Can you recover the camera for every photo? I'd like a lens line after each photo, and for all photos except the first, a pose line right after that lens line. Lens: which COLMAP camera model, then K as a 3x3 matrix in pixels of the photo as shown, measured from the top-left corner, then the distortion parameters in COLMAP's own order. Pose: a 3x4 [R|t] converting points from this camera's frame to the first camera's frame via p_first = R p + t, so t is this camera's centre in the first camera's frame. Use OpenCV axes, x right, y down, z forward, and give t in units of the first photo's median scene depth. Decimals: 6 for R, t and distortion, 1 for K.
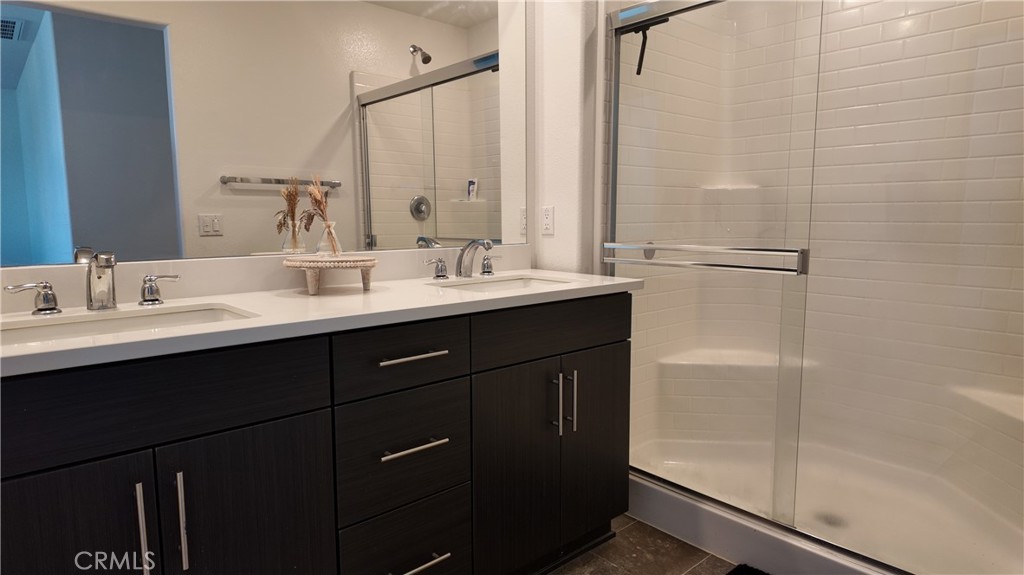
lens RADIAL K [[597.2, 0, 512.0], [0, 597.2, 287.5], [0, 0, 1]] dist [0.084704, -0.096204]
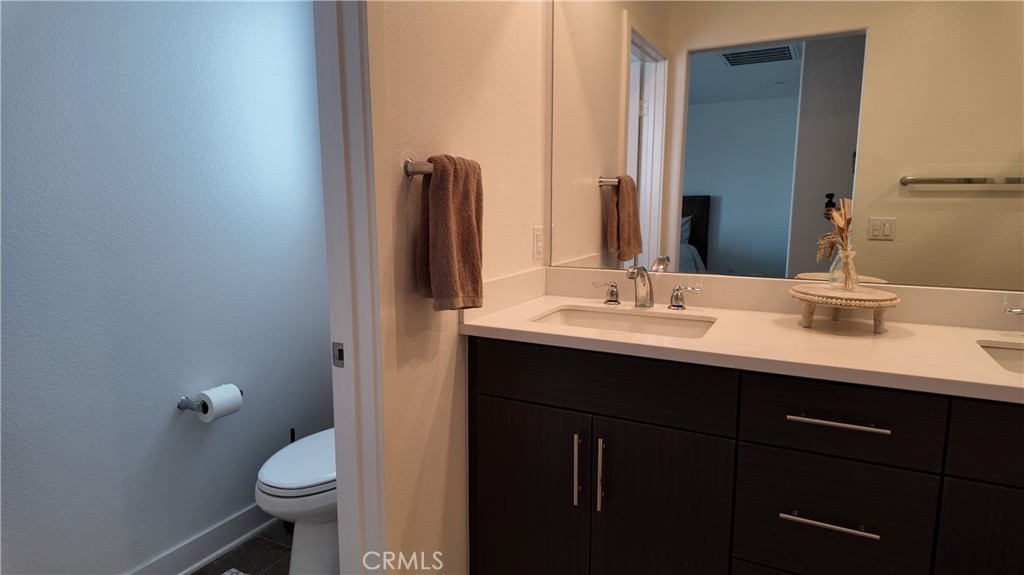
lens RADIAL K [[597.2, 0, 512.0], [0, 597.2, 287.5], [0, 0, 1]] dist [0.084704, -0.096204]
pose [[0.364040, 0.143228, -0.920305, 0.365649], [-0.109117, 0.987859, 0.110579, -0.101153], [0.924969, 0.060166, 0.375249, 0.185603]]
